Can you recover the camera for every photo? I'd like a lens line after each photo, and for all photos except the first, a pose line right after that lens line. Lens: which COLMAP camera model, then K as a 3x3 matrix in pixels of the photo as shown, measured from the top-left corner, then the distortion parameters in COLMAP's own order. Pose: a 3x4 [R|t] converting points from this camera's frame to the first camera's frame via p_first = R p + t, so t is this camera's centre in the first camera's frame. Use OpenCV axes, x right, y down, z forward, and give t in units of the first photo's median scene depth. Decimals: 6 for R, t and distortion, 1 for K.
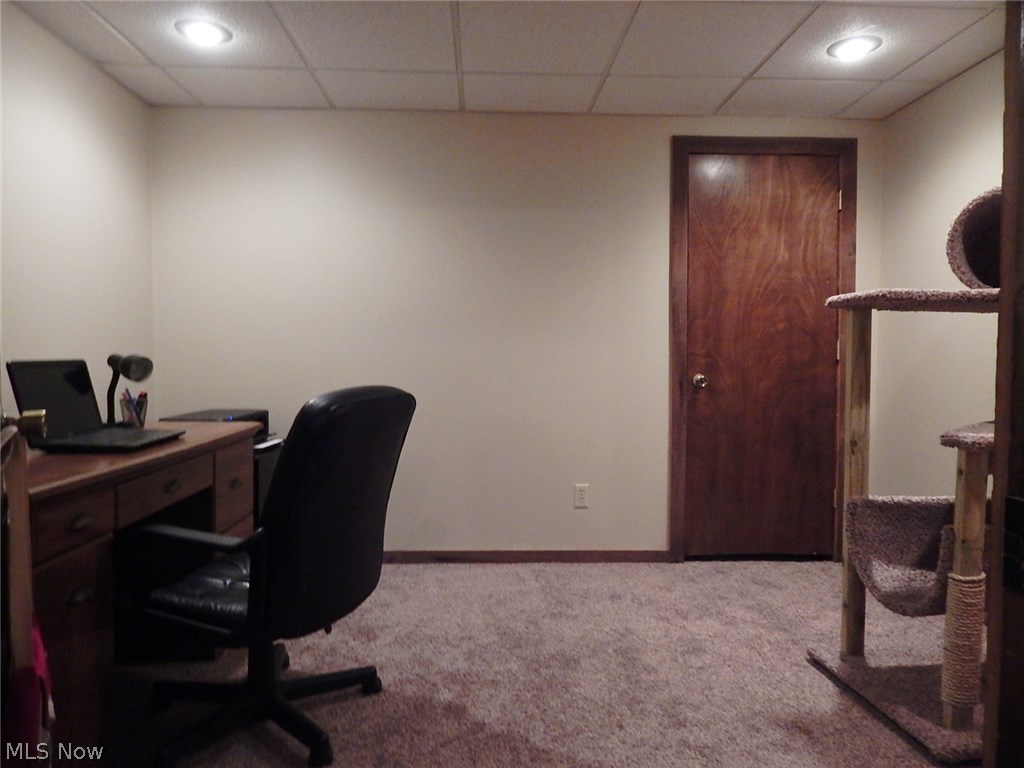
lens RADIAL K [[660.0, 0, 511.7], [0, 660.0, 383.9], [0, 0, 1]] dist [-0.006417, 0.003091]
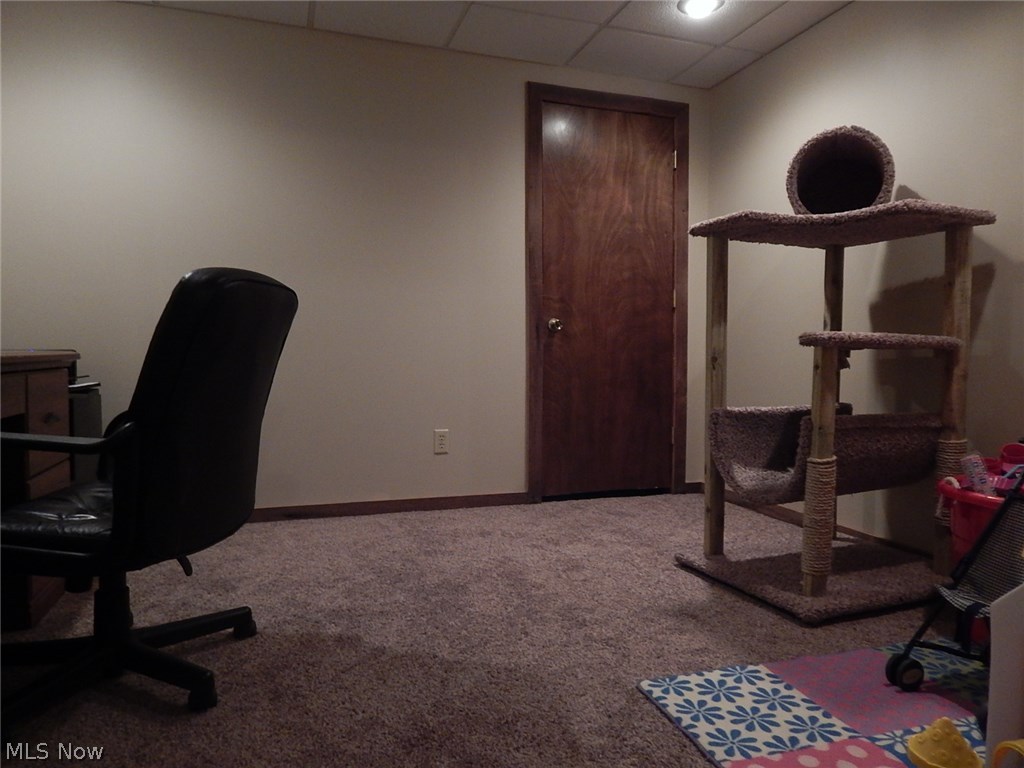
lens RADIAL K [[660.0, 0, 510.5], [0, 660.0, 382.3], [0, 0, 1]] dist [-0.006417, 0.003091]
pose [[0.959611, -0.011922, 0.281079, -0.096058], [0.009638, 0.999908, 0.009506, 0.102129], [-0.281166, -0.006413, 0.959638, 0.048084]]
